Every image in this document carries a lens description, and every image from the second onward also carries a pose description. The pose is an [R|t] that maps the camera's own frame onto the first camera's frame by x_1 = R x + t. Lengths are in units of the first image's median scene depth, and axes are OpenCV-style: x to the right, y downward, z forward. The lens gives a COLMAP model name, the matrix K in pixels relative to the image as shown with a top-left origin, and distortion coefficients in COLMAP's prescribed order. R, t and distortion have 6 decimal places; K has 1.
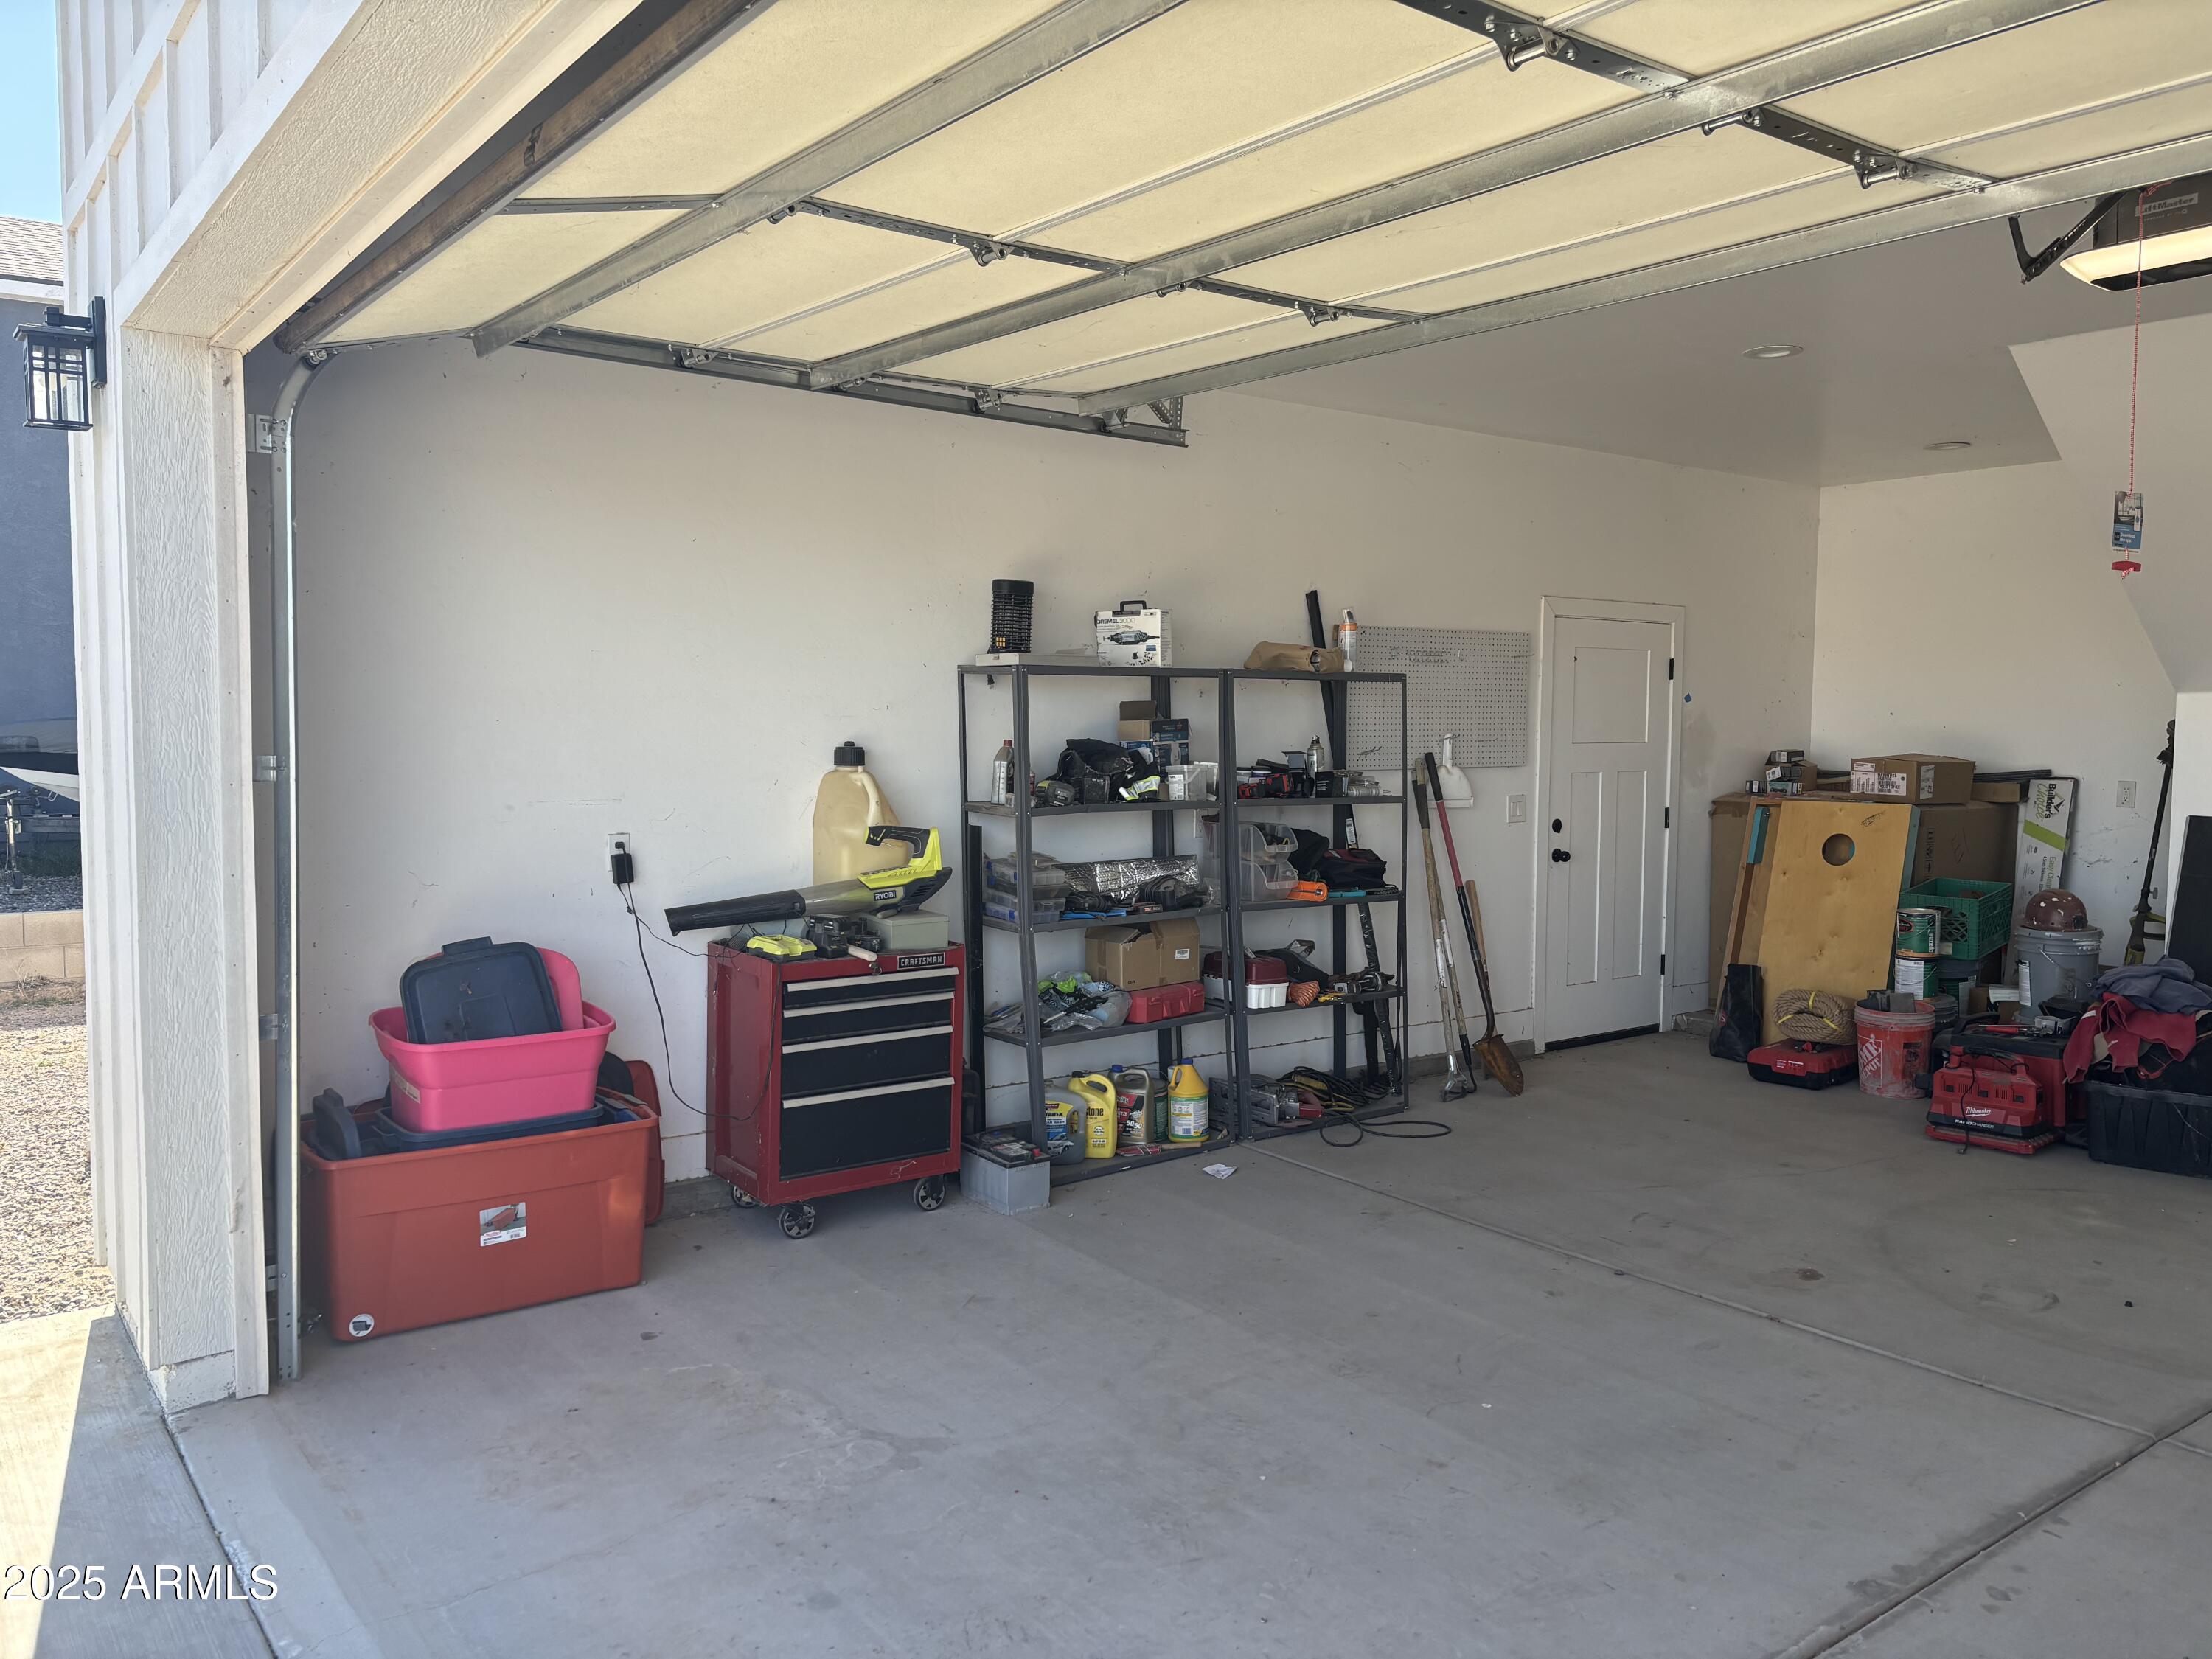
lens RADIAL K [[1680.6, 0, 1102.6], [0, 1680.6, 814.9], [0, 0, 1]] dist [0.052872, -0.013955]
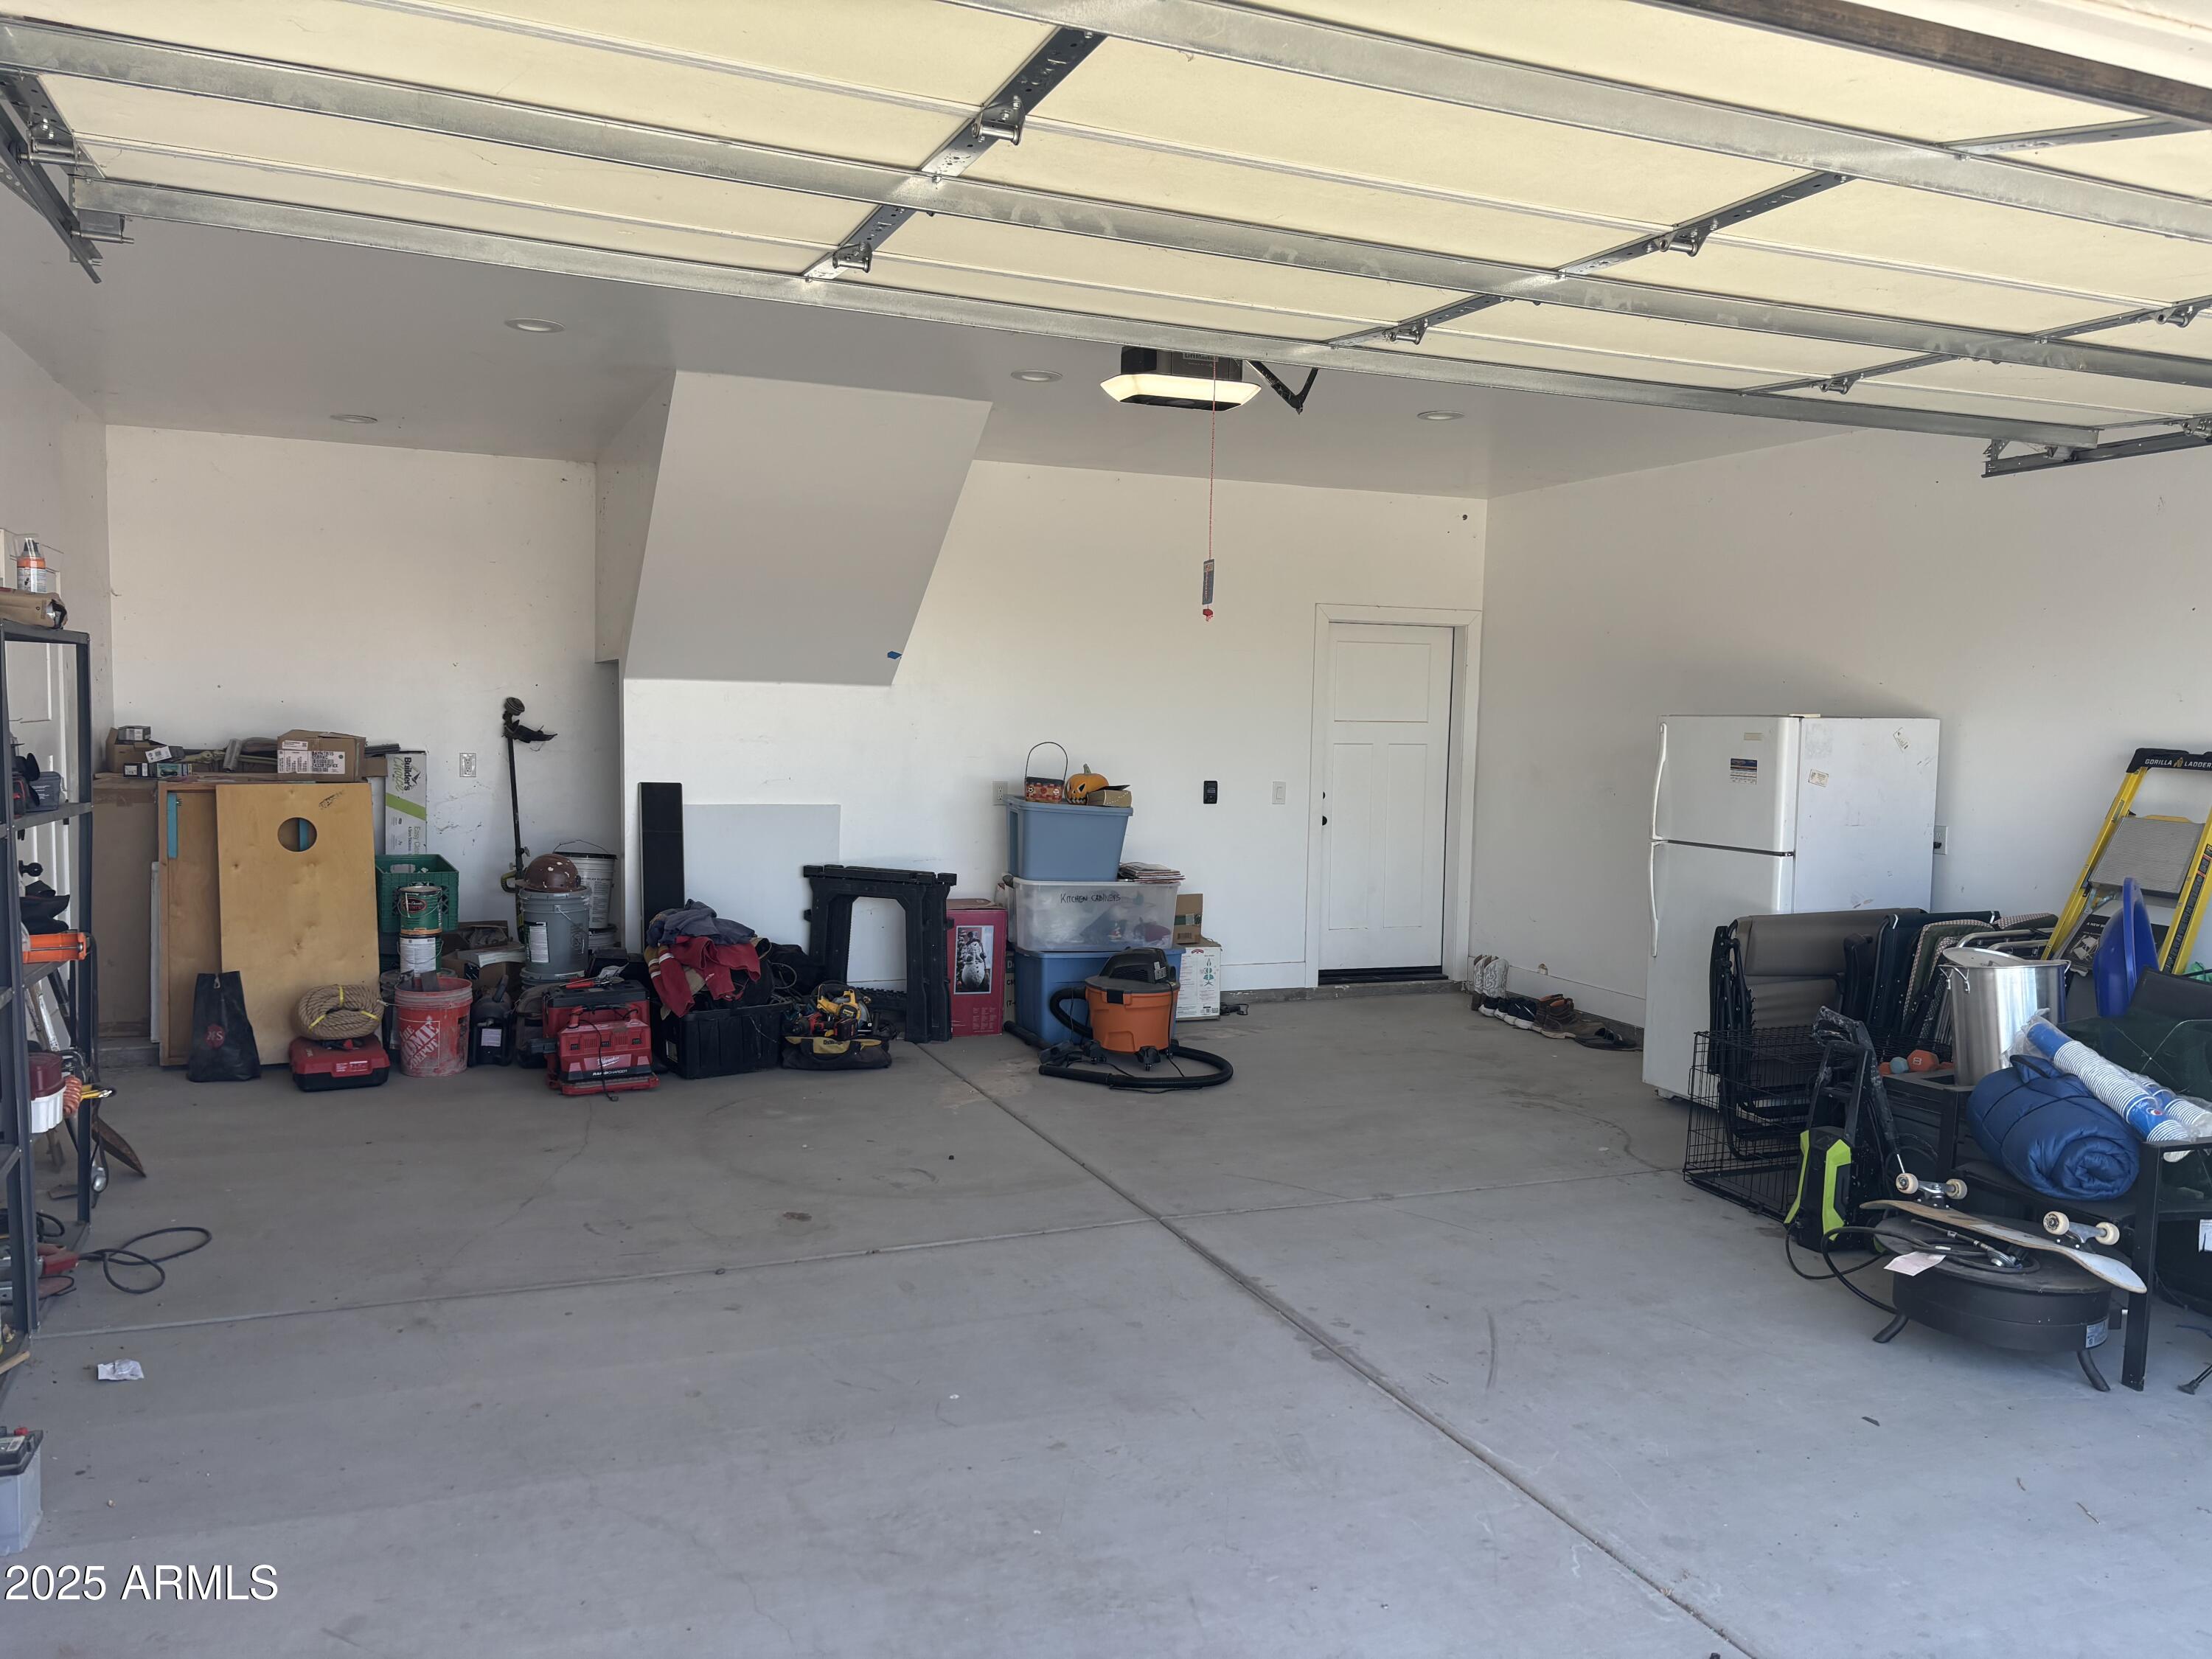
lens RADIAL K [[1680.6, 0, 1099.7], [0, 1680.6, 833.9], [0, 0, 1]] dist [0.052872, -0.013955]
pose [[0.259715, -0.073484, 0.962885, -0.542474], [0.036393, 0.997137, 0.066281, -0.039733], [-0.964999, 0.017828, 0.261646, 0.499203]]
